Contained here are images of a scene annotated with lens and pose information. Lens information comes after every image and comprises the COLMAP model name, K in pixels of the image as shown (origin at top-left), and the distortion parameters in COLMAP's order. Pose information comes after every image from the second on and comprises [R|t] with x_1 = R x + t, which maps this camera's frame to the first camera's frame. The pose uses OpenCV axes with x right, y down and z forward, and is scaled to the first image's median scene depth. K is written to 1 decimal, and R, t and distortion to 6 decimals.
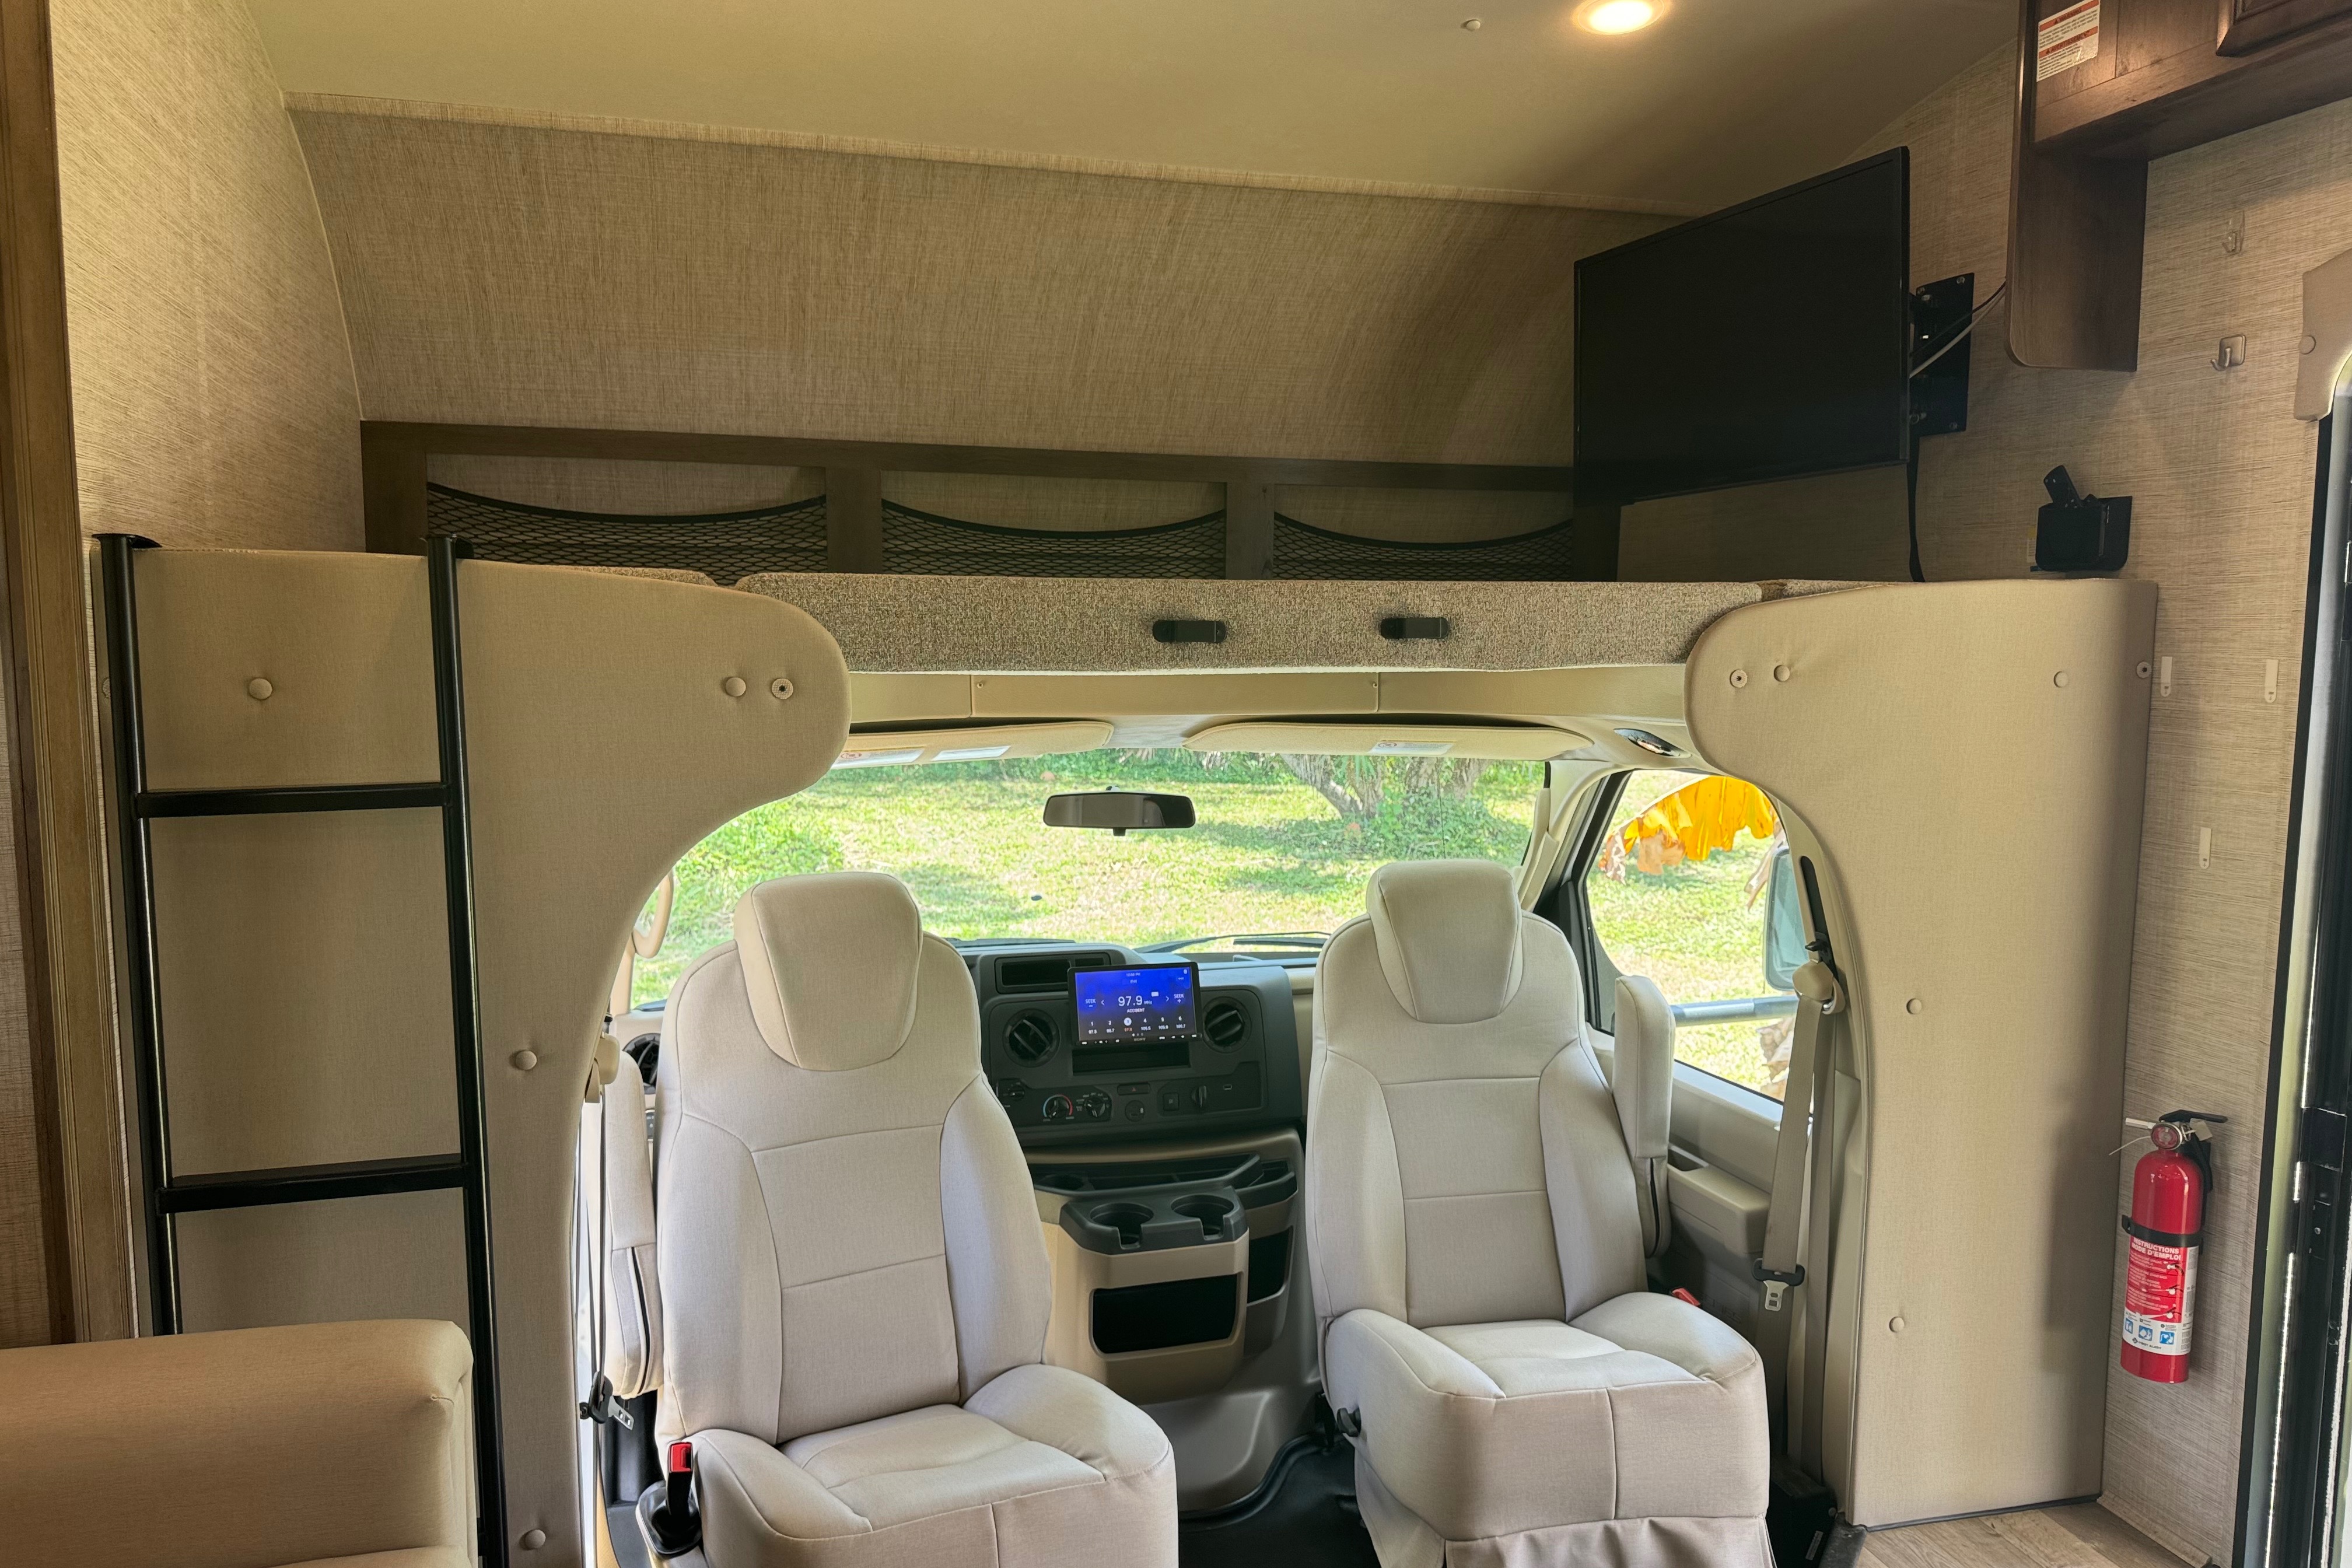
lens RADIAL K [[1653.5, 0, 1169.8], [0, 1653.5, 803.8], [0, 0, 1]] dist [0.046899, -0.071369]
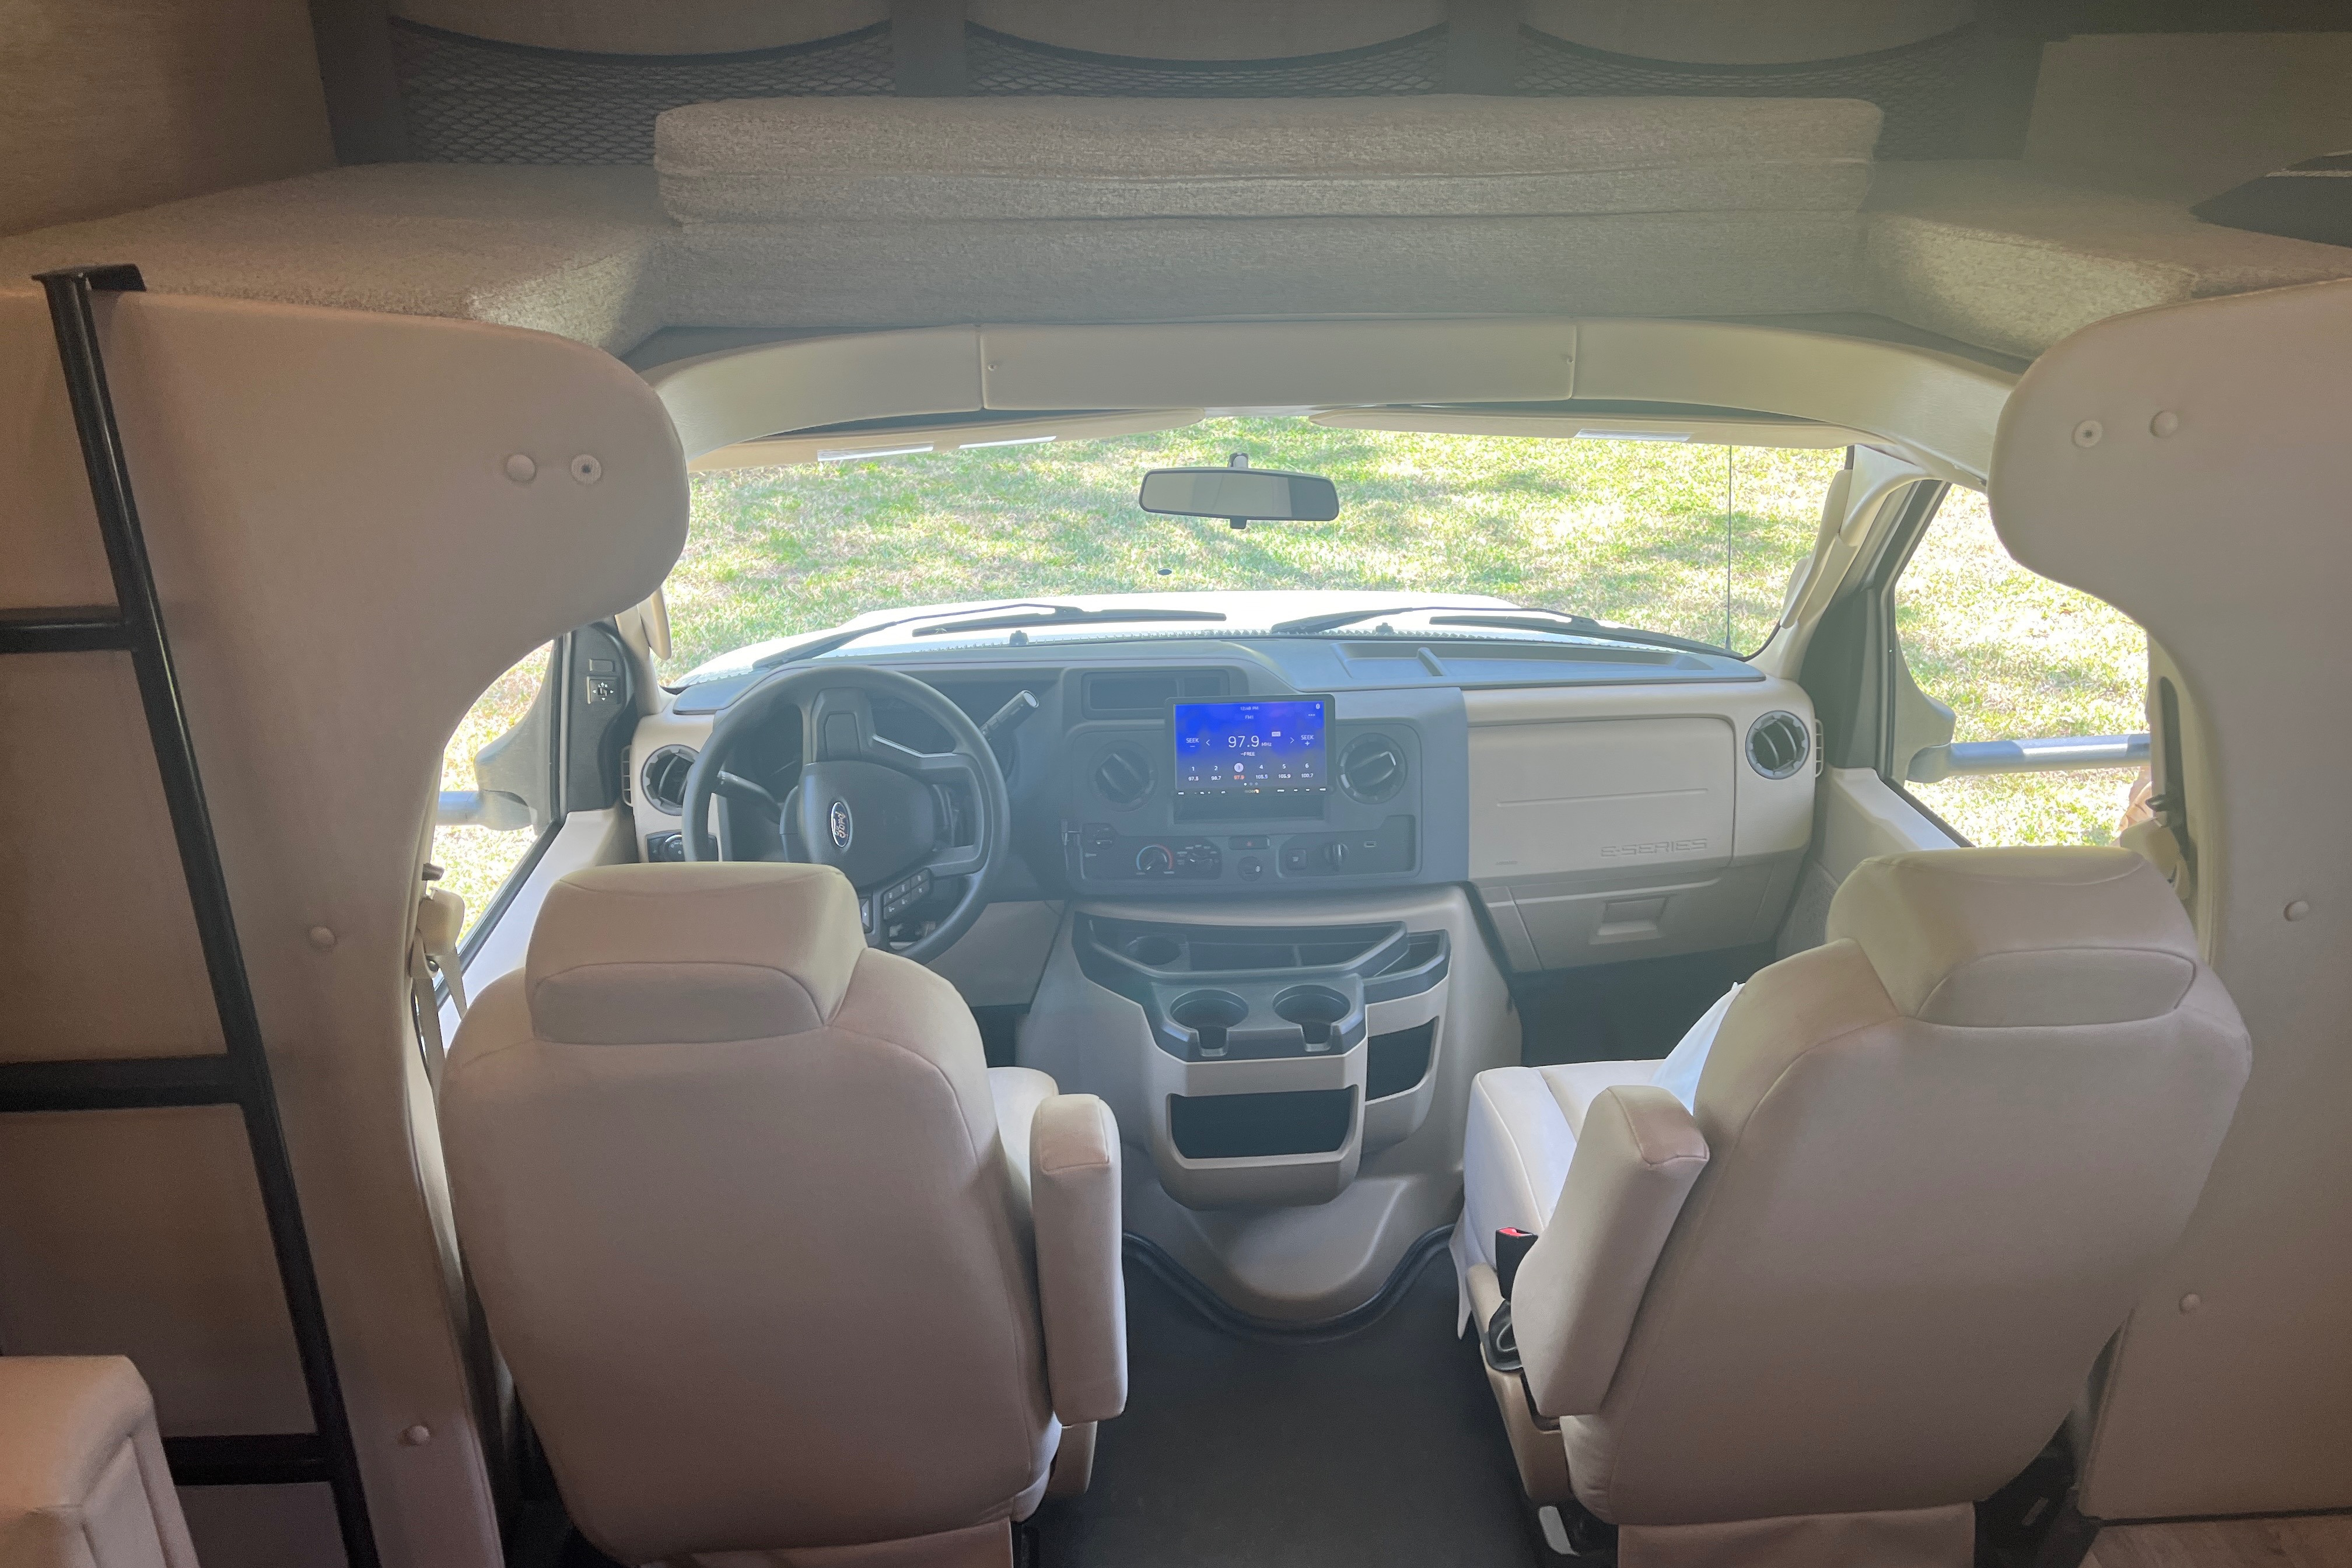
lens RADIAL K [[1792.5, 0, 1184.0], [0, 1792.5, 822.2], [0, 0, 1]] dist [0.077820, -0.093851]
pose [[0.982217, 0.072052, -0.173371, 0.108789], [-0.017179, 0.954045, 0.299170, -0.109776], [0.186960, -0.290871, 0.938318, 0.194206]]
